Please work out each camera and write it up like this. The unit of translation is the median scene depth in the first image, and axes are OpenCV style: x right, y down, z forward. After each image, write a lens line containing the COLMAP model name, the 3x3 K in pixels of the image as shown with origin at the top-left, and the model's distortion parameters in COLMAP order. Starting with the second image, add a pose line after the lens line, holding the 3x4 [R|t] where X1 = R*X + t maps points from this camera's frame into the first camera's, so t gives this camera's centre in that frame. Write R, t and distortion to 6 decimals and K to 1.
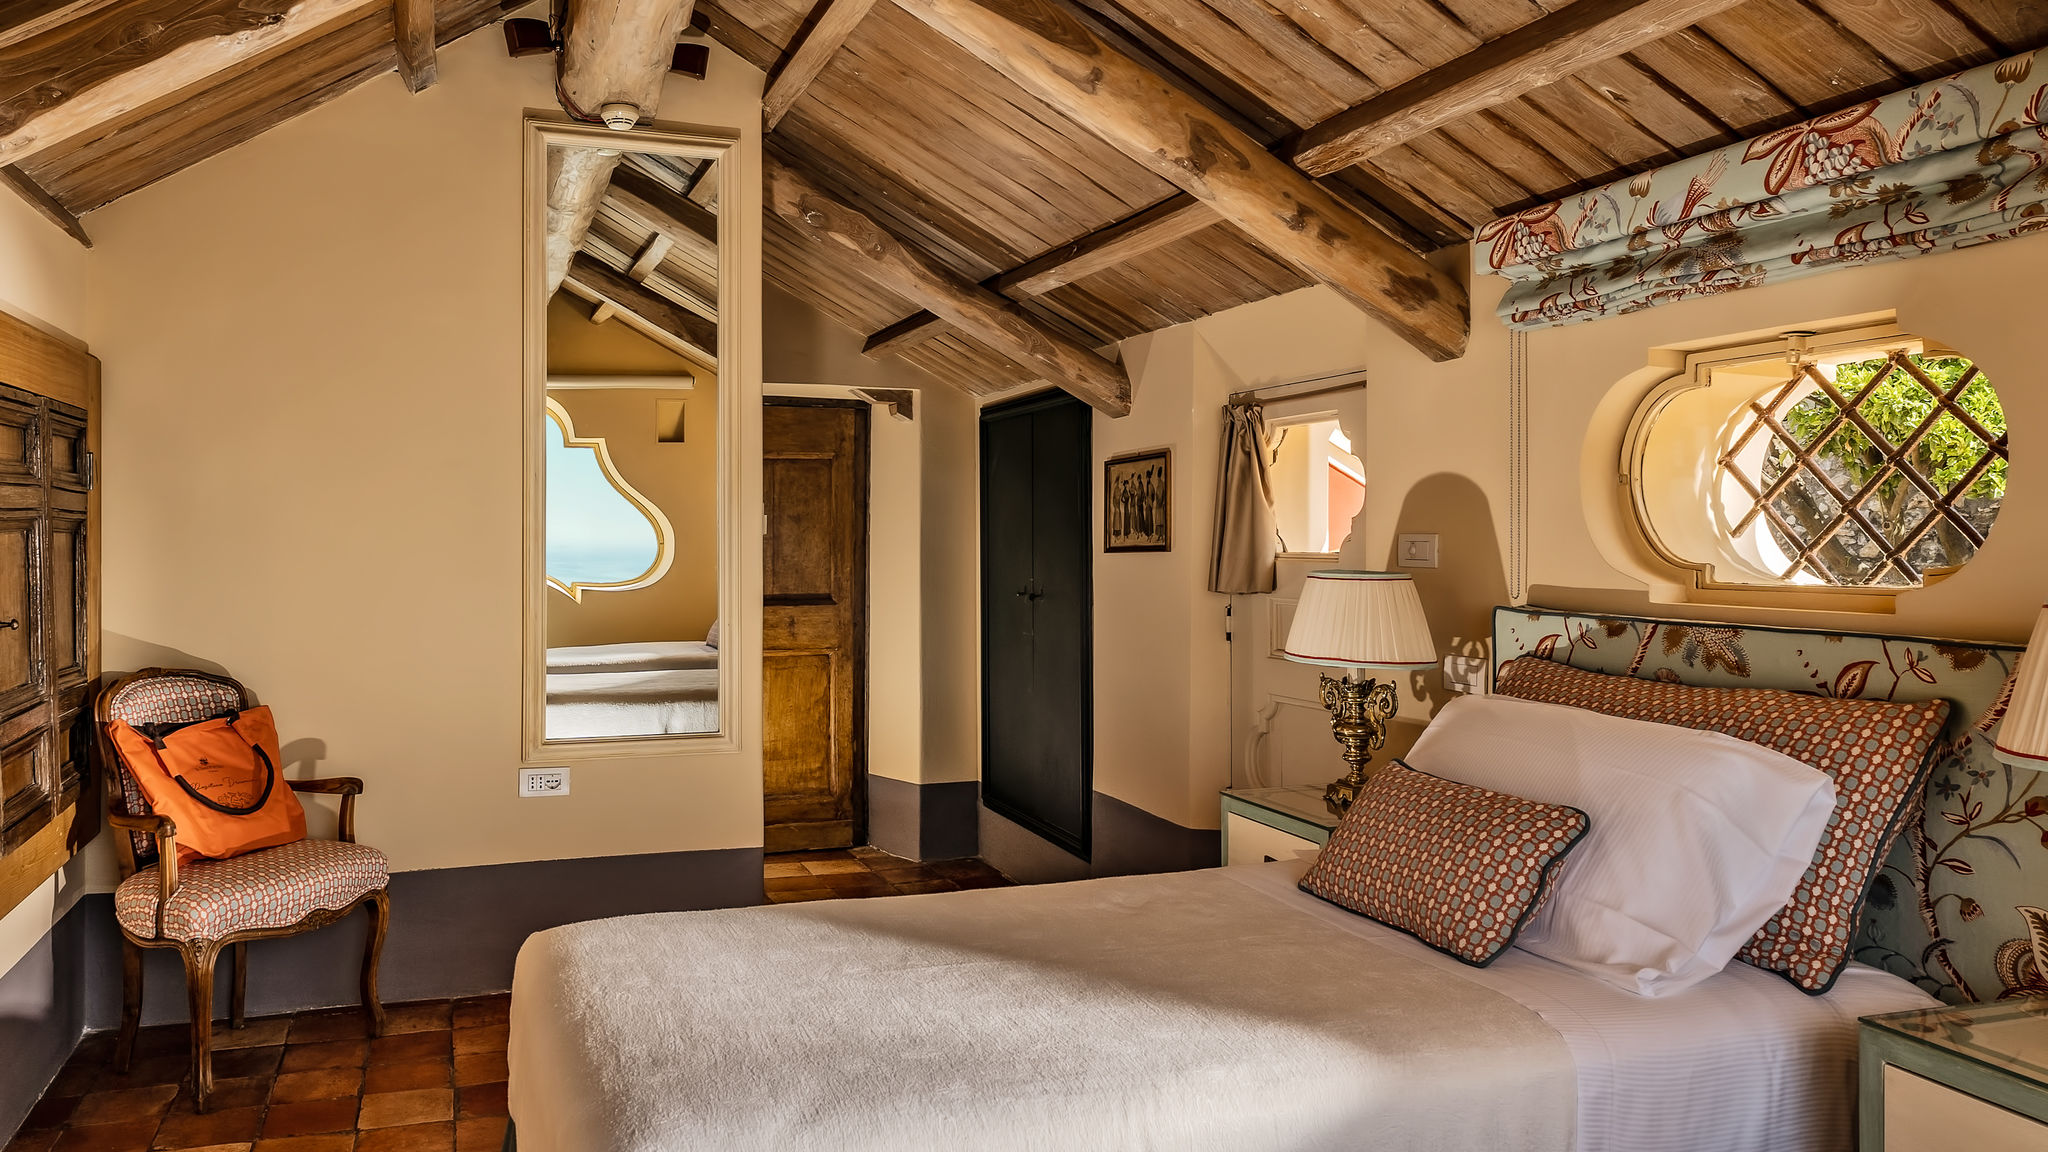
lens RADIAL K [[1234.8, 0, 1031.5], [0, 1234.8, 502.6], [0, 0, 1]] dist [-0.000950, -0.000646]
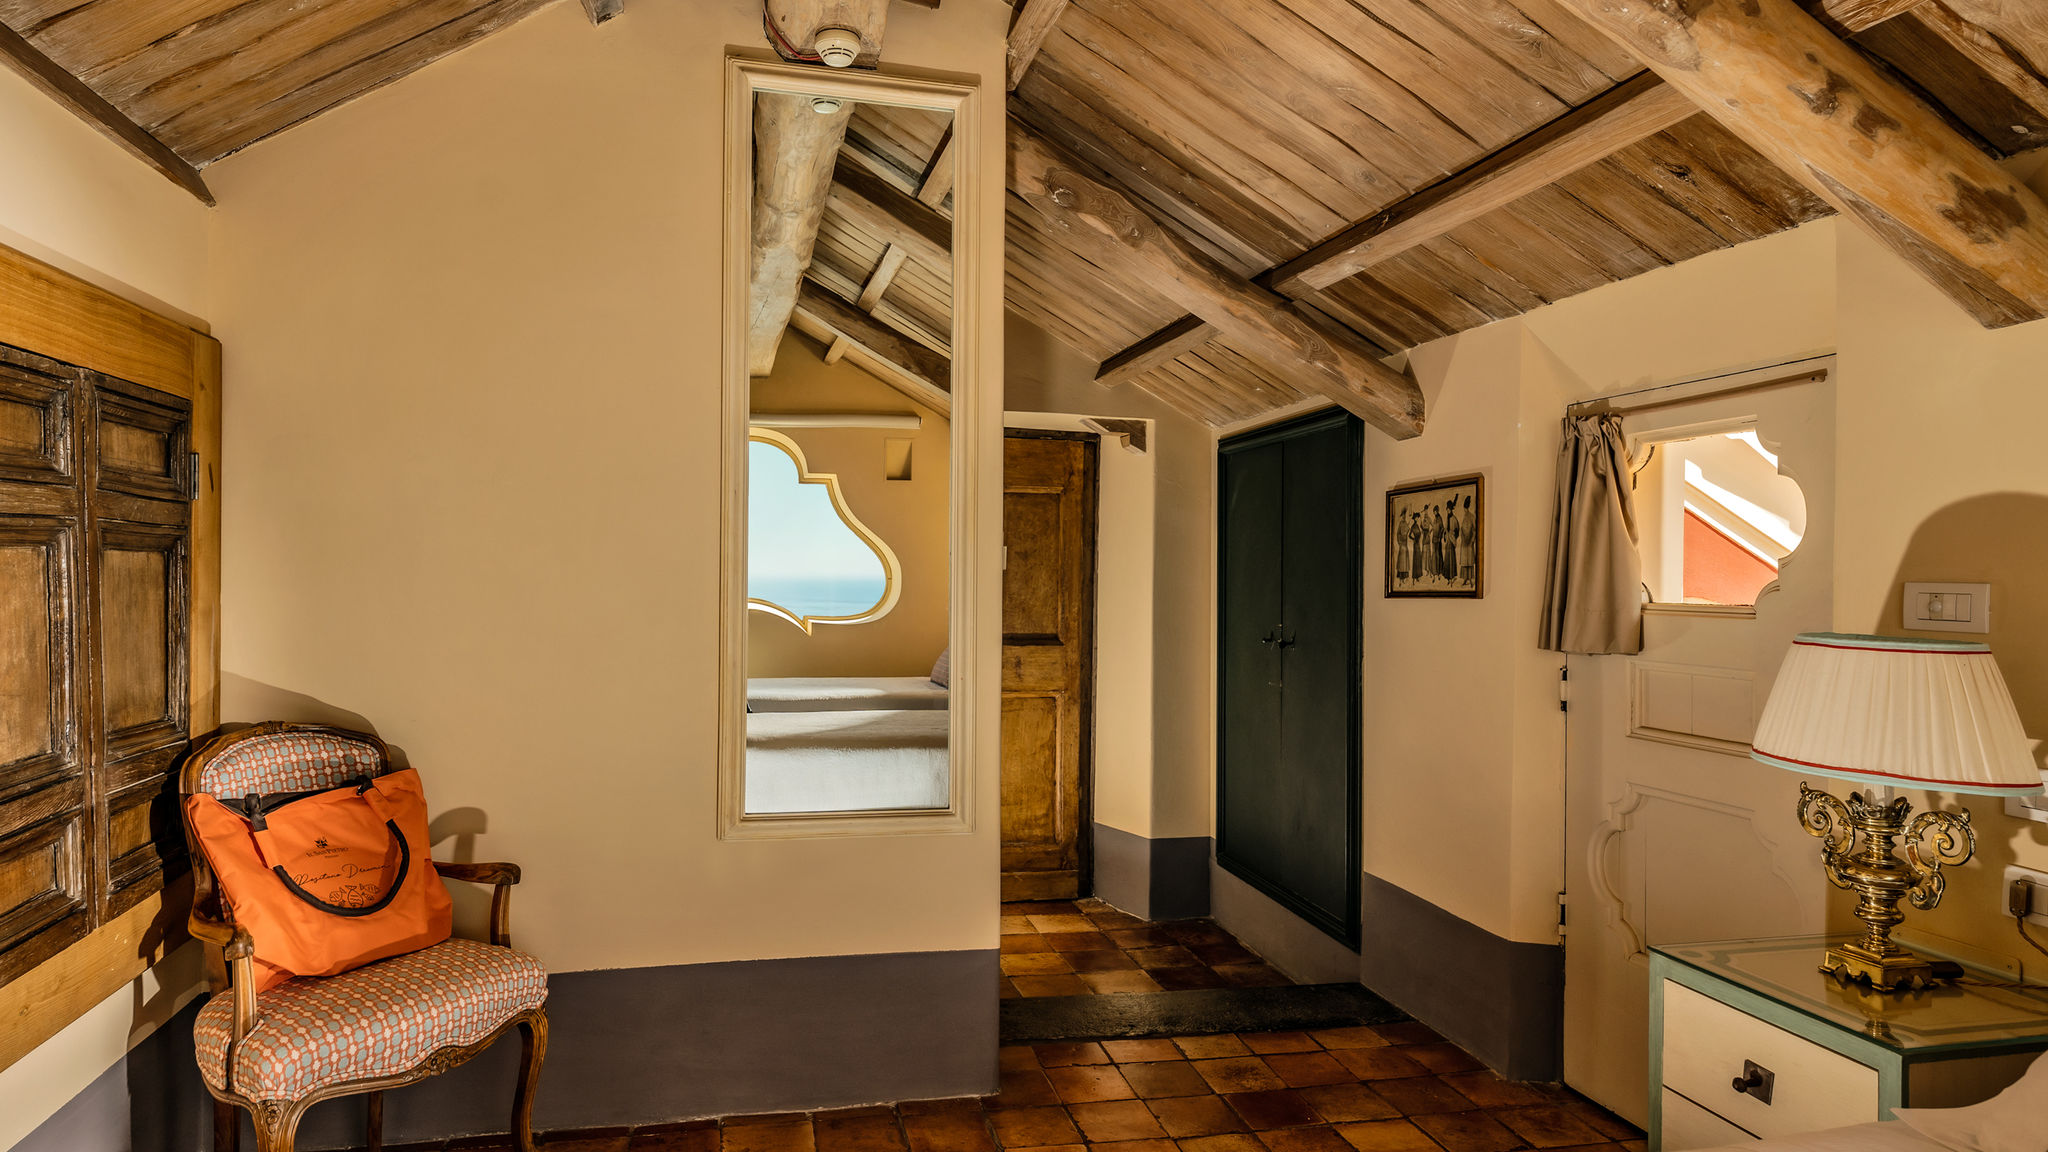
lens RADIAL K [[1199.9, 0, 1024.0], [0, 1199.9, 576.0], [0, 0, 1]] dist [0.001464, 0.000368]
pose [[0.983711, 0.016441, -0.179005, -0.050676], [-0.011538, 0.999530, 0.028394, 0.006109], [0.179388, -0.025866, 0.983438, 0.181009]]
